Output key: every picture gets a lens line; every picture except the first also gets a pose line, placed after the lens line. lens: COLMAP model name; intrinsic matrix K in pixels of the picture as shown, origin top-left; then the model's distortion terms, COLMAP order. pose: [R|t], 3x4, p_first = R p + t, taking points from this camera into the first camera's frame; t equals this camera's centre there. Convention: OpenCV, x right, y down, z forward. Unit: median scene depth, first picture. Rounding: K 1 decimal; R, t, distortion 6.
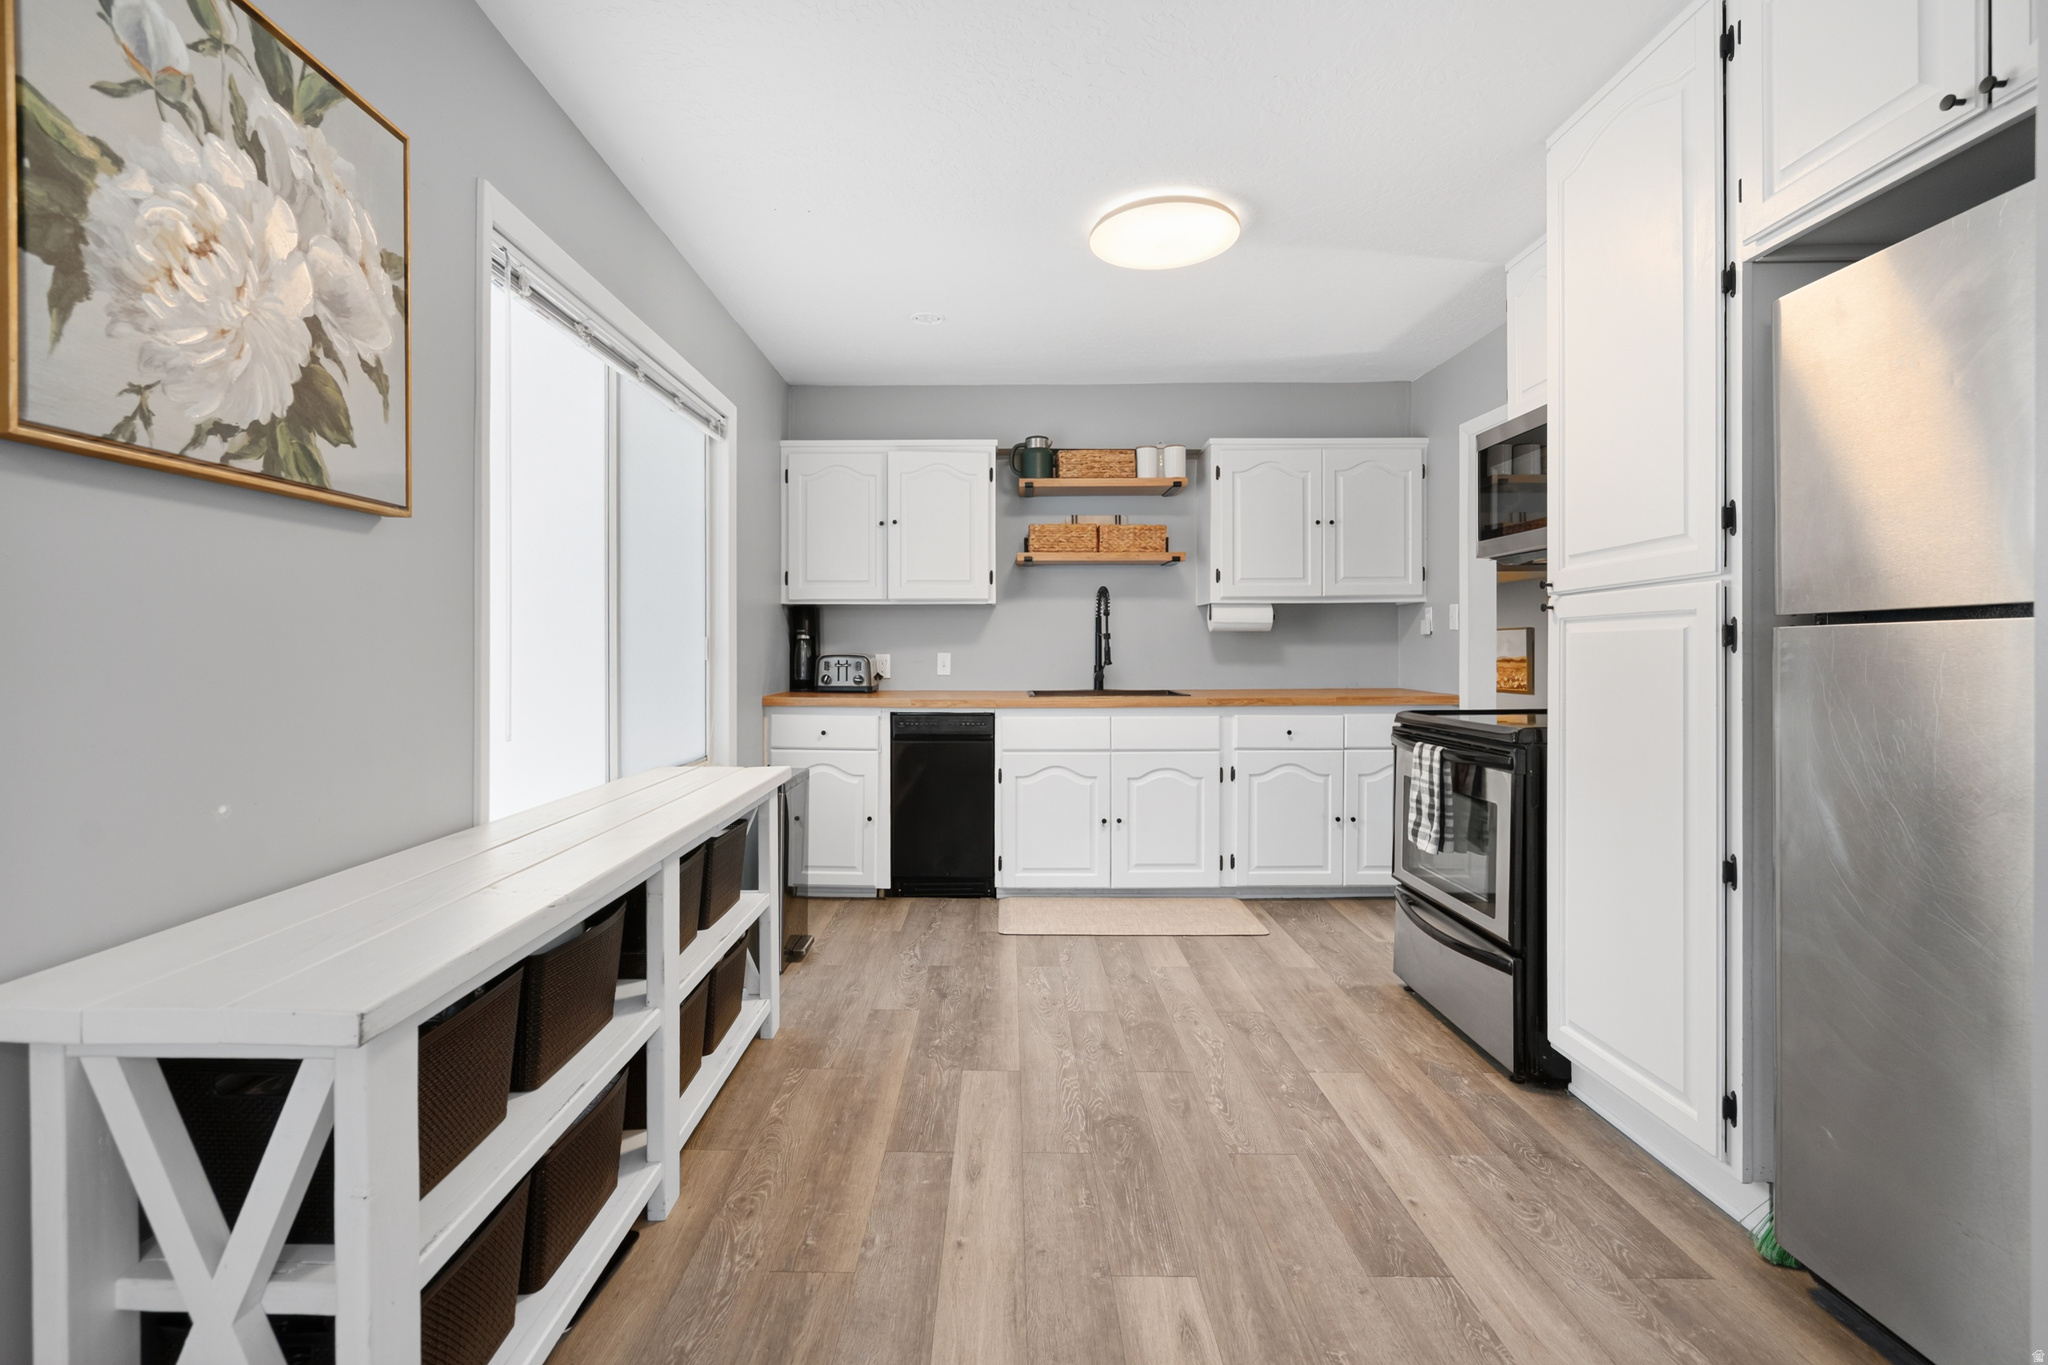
lens RADIAL K [[929.0, 0, 1015.4], [0, 929.0, 656.1], [0, 0, 1]] dist [-0.001754, -0.000482]
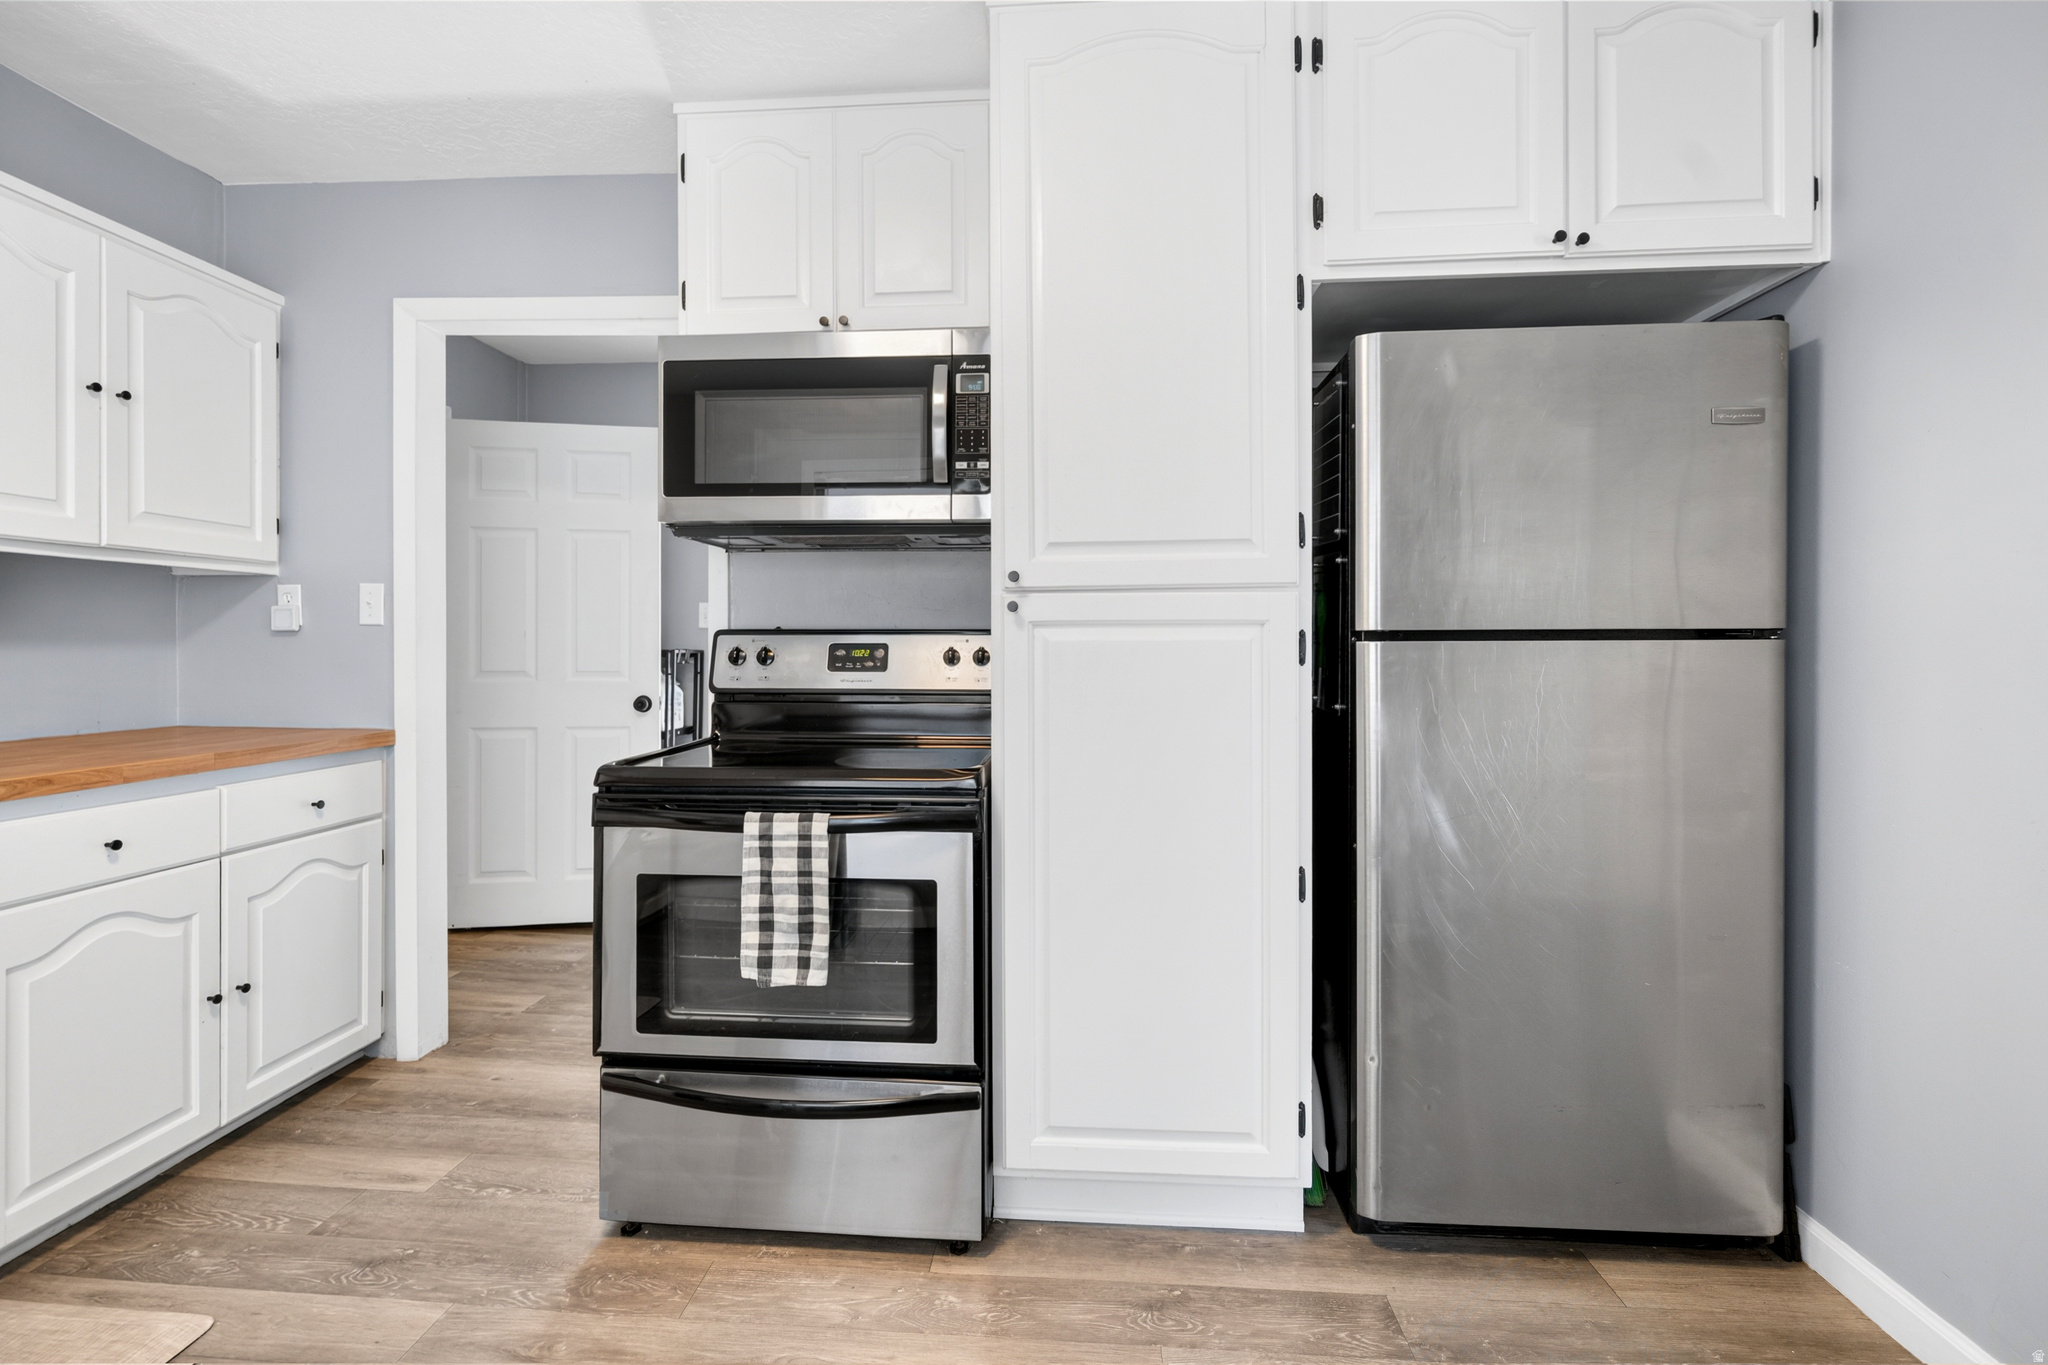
lens RADIAL K [[929.0, 0, 1015.4], [0, 929.0, 656.1], [0, 0, 1]] dist [-0.001754, -0.000482]
pose [[0.086679, -0.005101, 0.996223, -0.181841], [0.004235, 0.999980, 0.004752, -0.014346], [-0.996227, 0.003807, 0.086699, 0.879654]]
